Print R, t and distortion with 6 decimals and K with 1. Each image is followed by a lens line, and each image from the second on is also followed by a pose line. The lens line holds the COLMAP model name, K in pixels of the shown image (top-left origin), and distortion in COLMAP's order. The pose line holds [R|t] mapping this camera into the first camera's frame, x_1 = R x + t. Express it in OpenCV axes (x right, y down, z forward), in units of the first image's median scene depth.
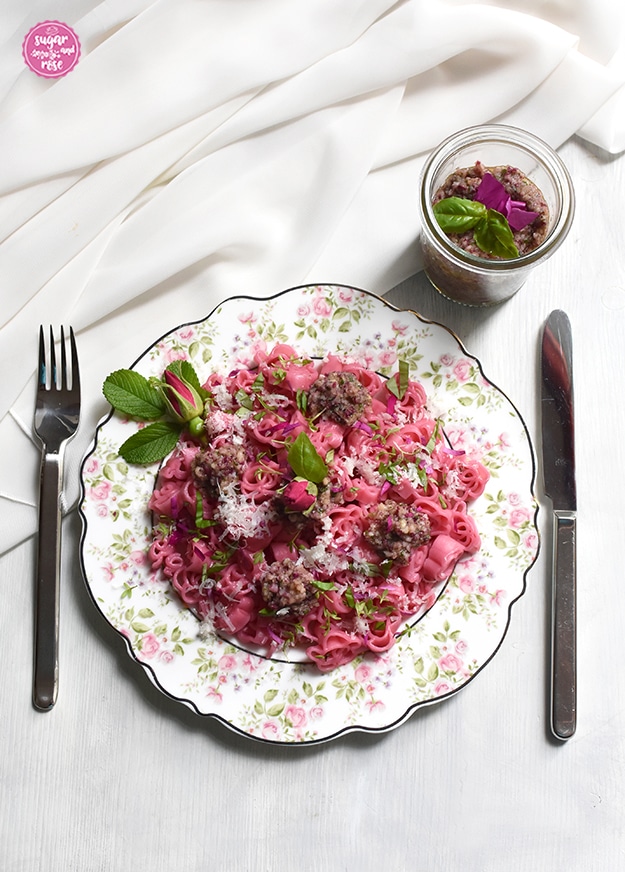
lens RADIAL K [[1341.6, 0, 312.5], [0, 1341.6, 436.0], [0, 0, 1]] dist [-0.009770, -0.041898]
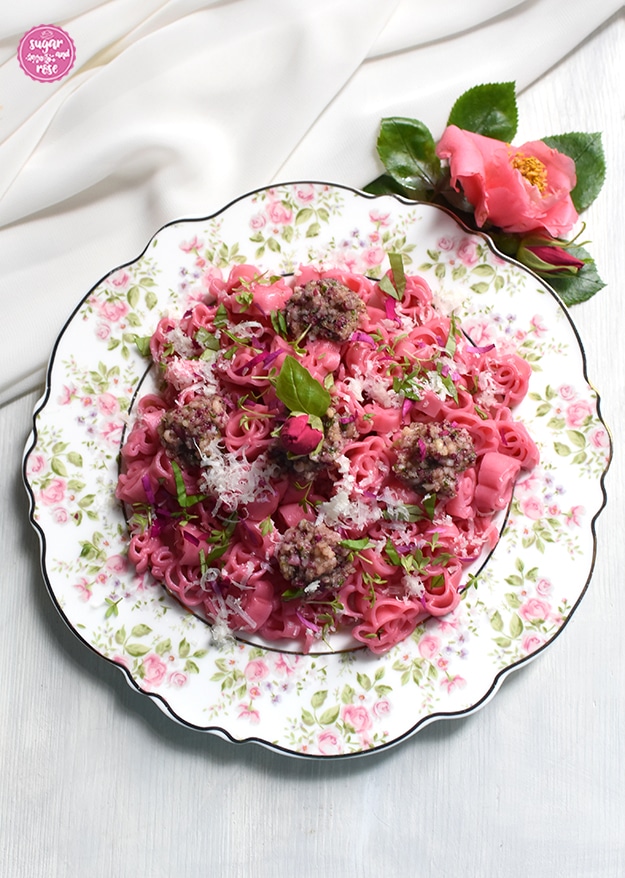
lens RADIAL K [[1350.9, 0, 312.5], [0, 1350.9, 439.0], [0, 0, 1]] dist [-0.009770, -0.041898]
pose [[0.977651, -0.209651, 0.015628, -0.015422], [0.210061, 0.977155, -0.032284, 0.070010], [-0.008502, 0.034845, 0.999357, 0.210318]]
